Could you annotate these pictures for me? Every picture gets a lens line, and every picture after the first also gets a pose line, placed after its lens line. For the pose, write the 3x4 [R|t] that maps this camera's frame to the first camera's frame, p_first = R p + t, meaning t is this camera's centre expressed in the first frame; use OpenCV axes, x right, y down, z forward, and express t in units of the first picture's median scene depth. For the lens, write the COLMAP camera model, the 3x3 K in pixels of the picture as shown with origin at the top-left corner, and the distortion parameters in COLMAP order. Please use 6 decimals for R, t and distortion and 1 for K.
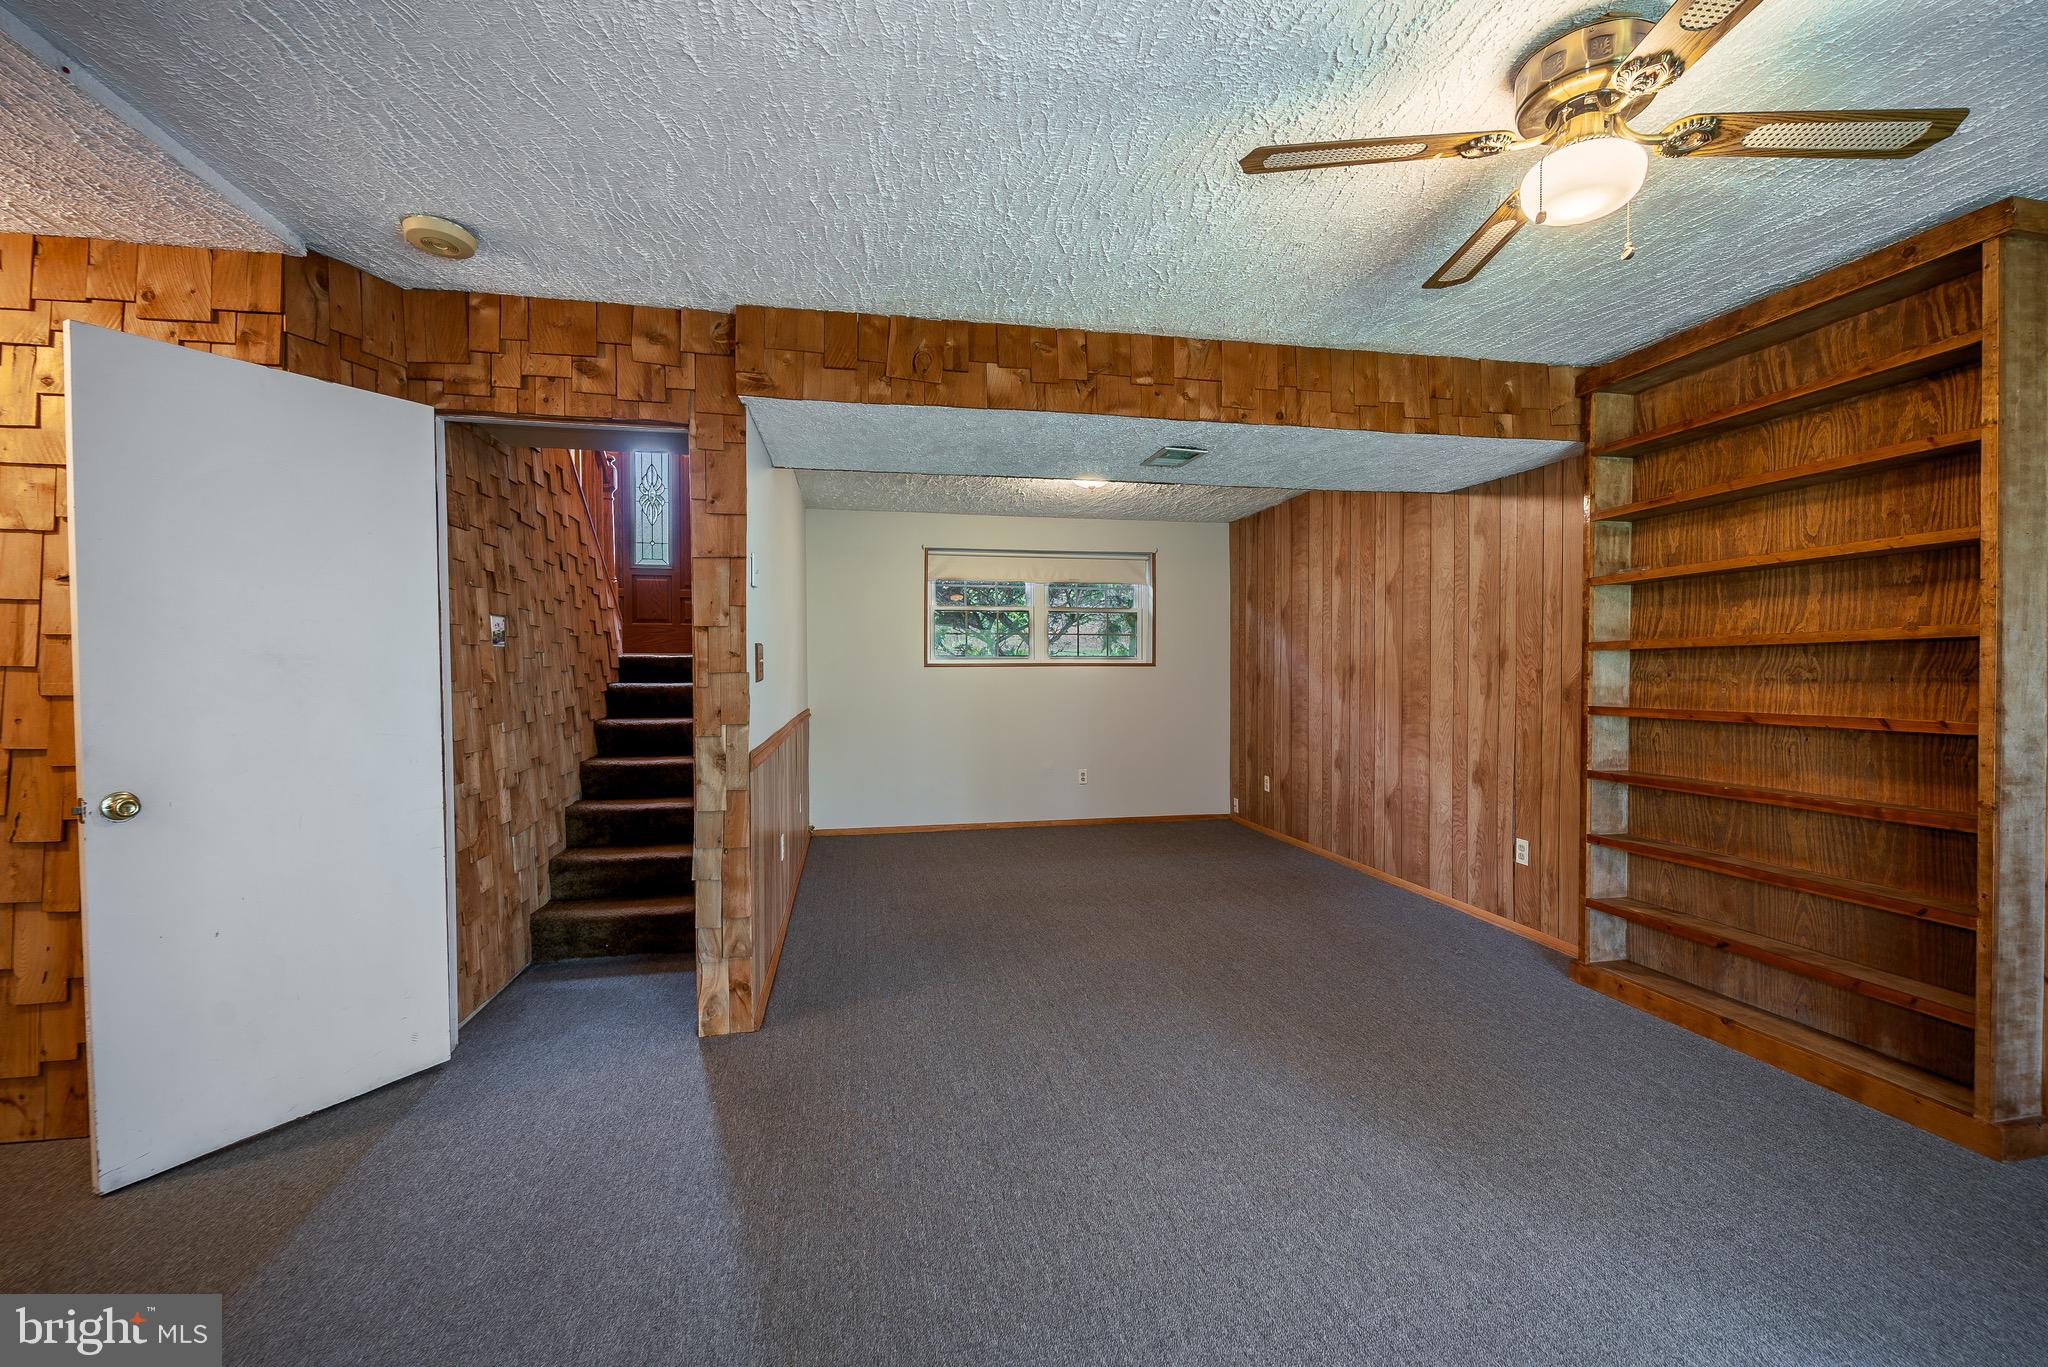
lens RADIAL K [[831.9, 0, 1029.7], [0, 831.9, 682.9], [0, 0, 1]] dist [0.007912, -0.004581]
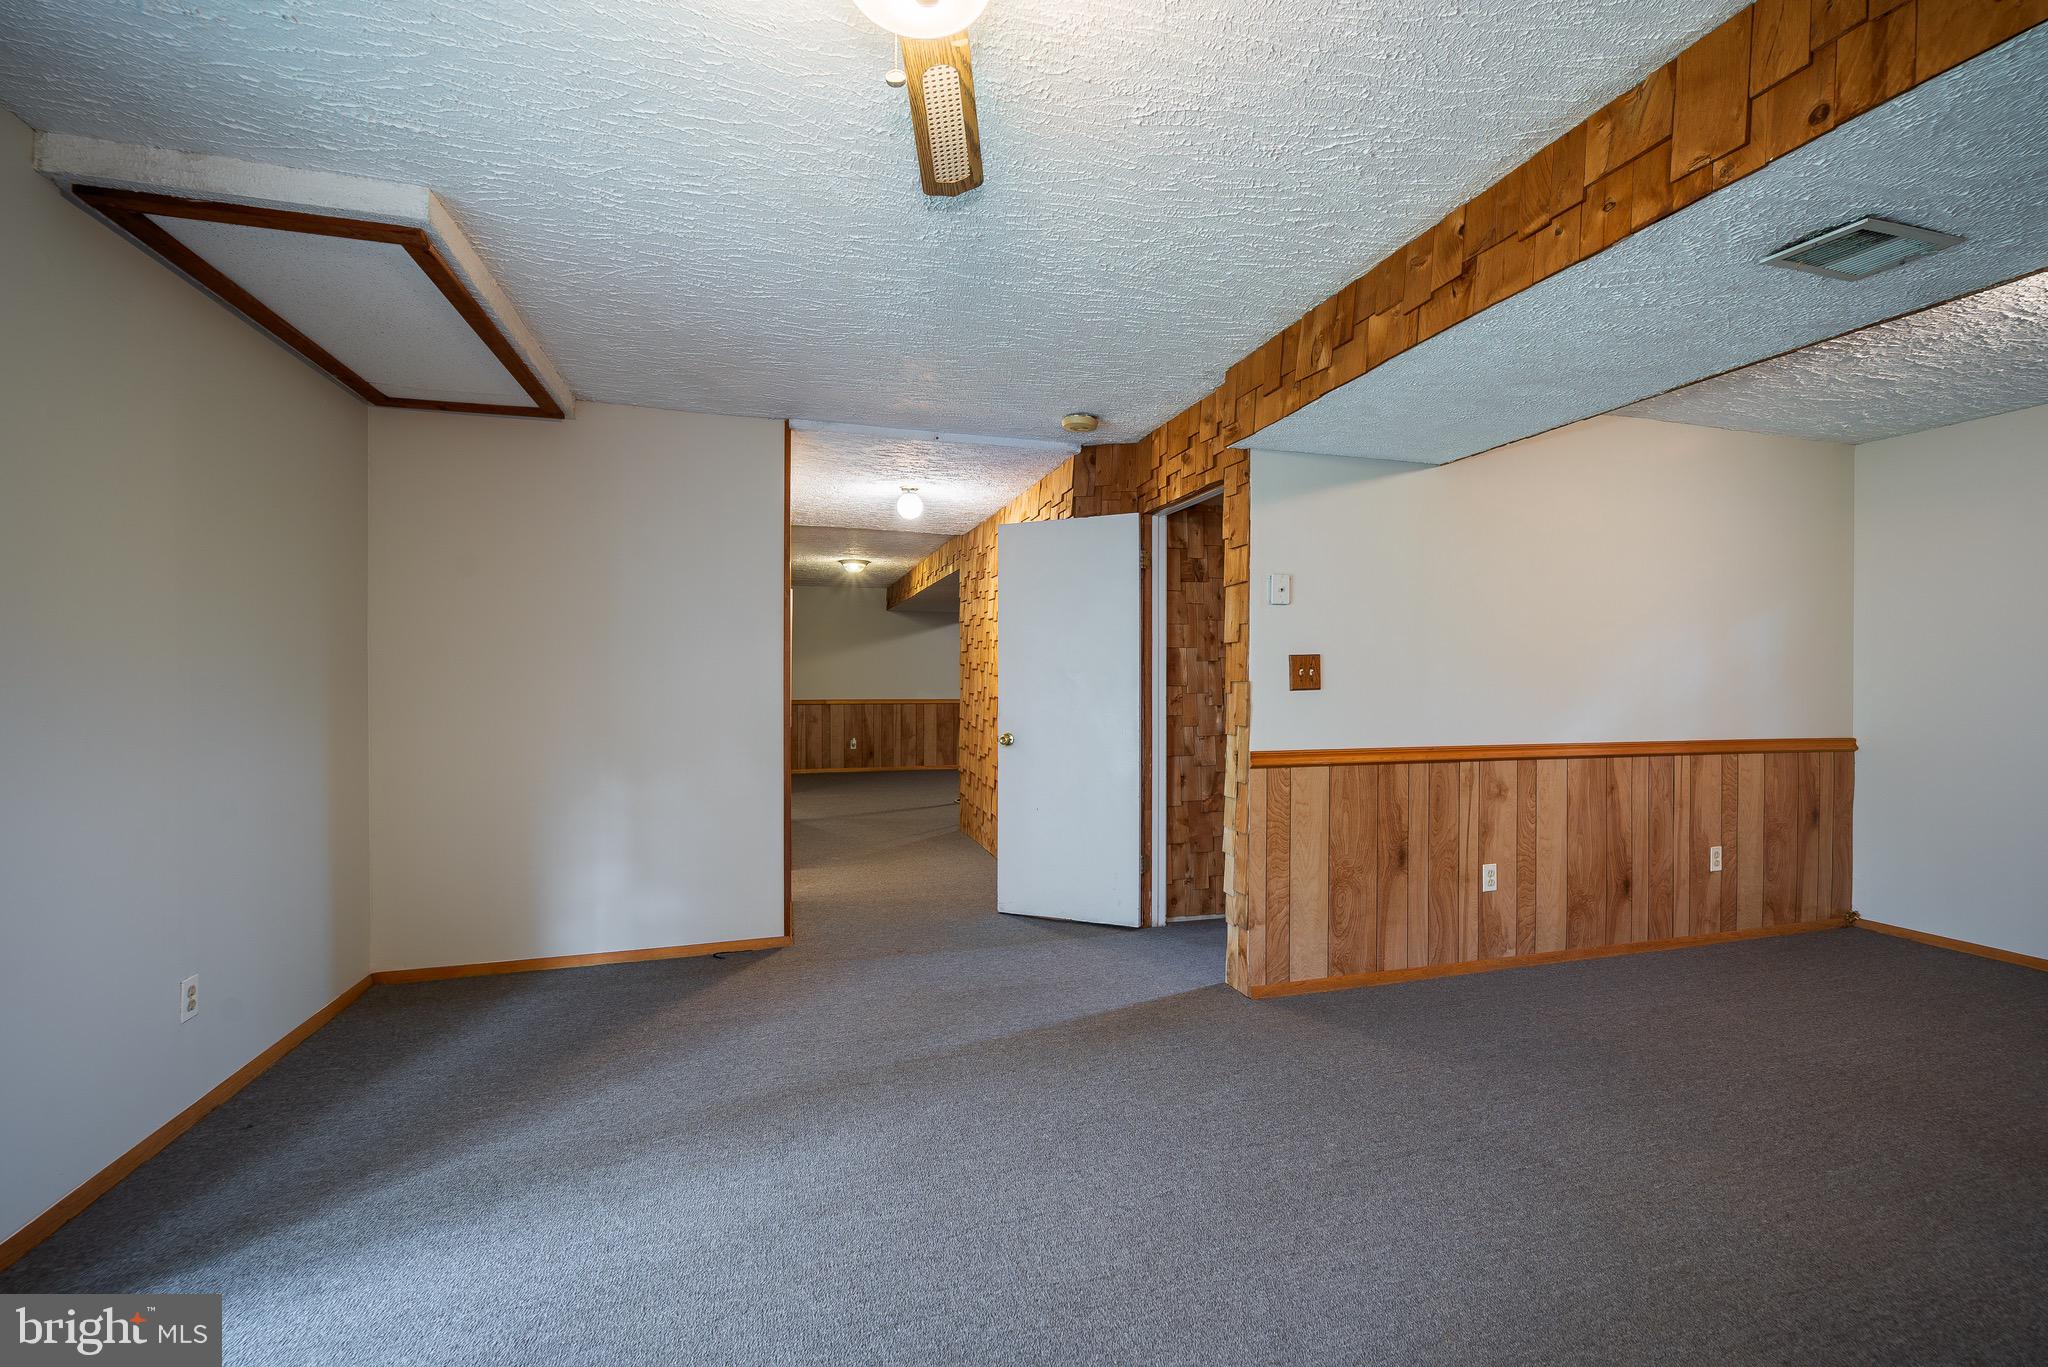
lens RADIAL K [[831.9, 0, 1029.7], [0, 831.9, 682.9], [0, 0, 1]] dist [0.007912, -0.004581]
pose [[0.096220, 0.007910, -0.995329, 0.774461], [-0.018945, 0.999802, 0.006115, -0.011930], [0.995180, 0.018268, 0.096351, 0.592303]]
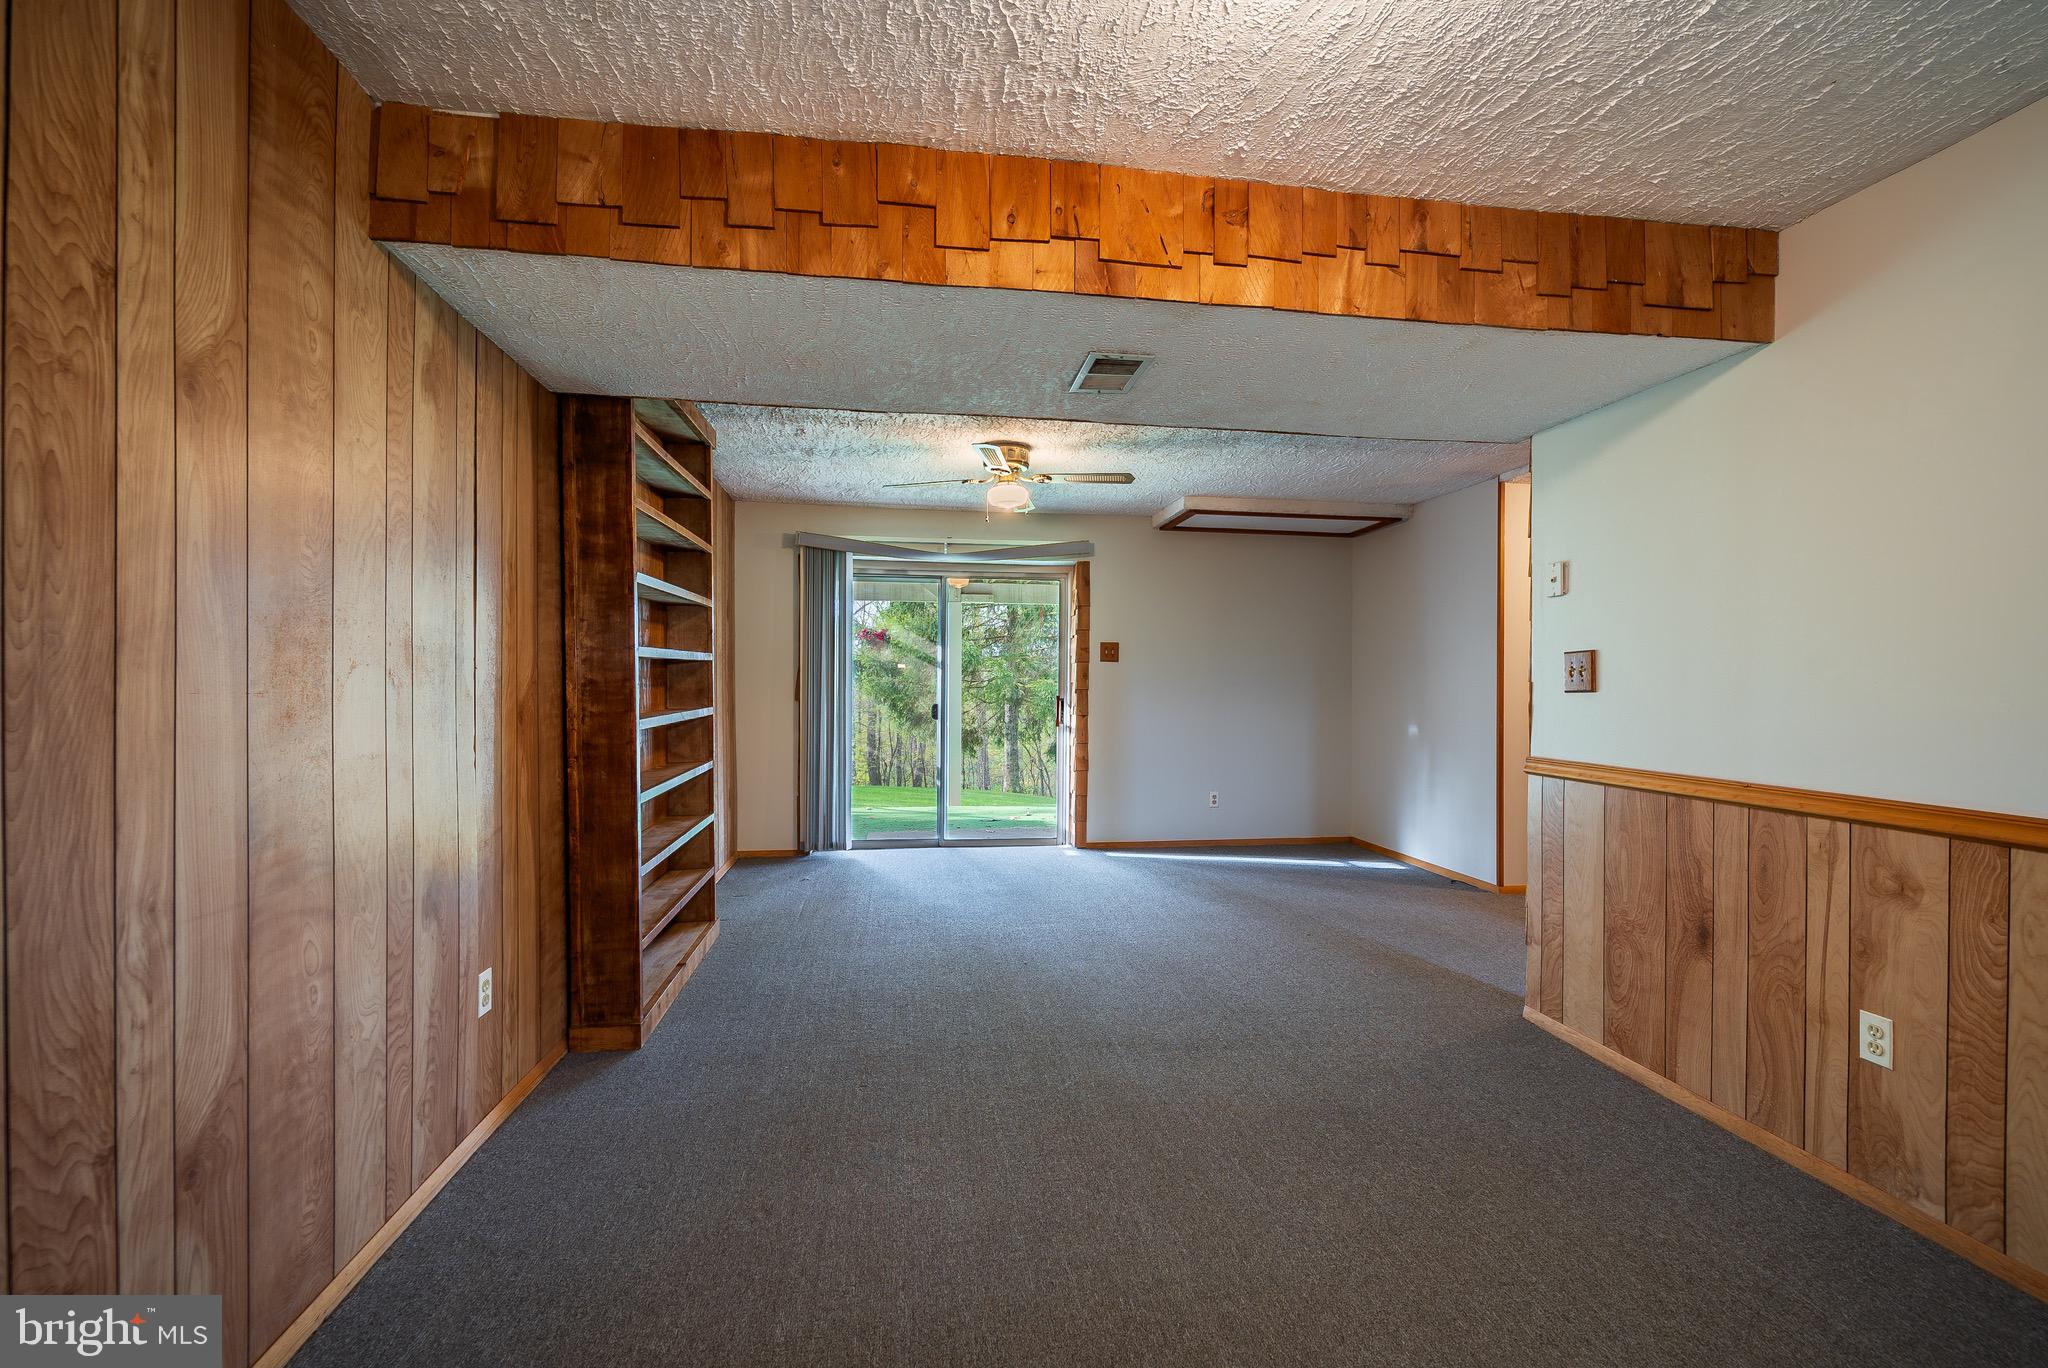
lens RADIAL K [[831.9, 0, 1029.7], [0, 831.9, 683.4], [0, 0, 1]] dist [0.007912, -0.004581]
pose [[-0.999252, -0.000722, 0.038658, 0.275344], [0.000064, 0.999793, 0.020335, -0.032989], [-0.038665, 0.020322, -0.999046, 2.097834]]
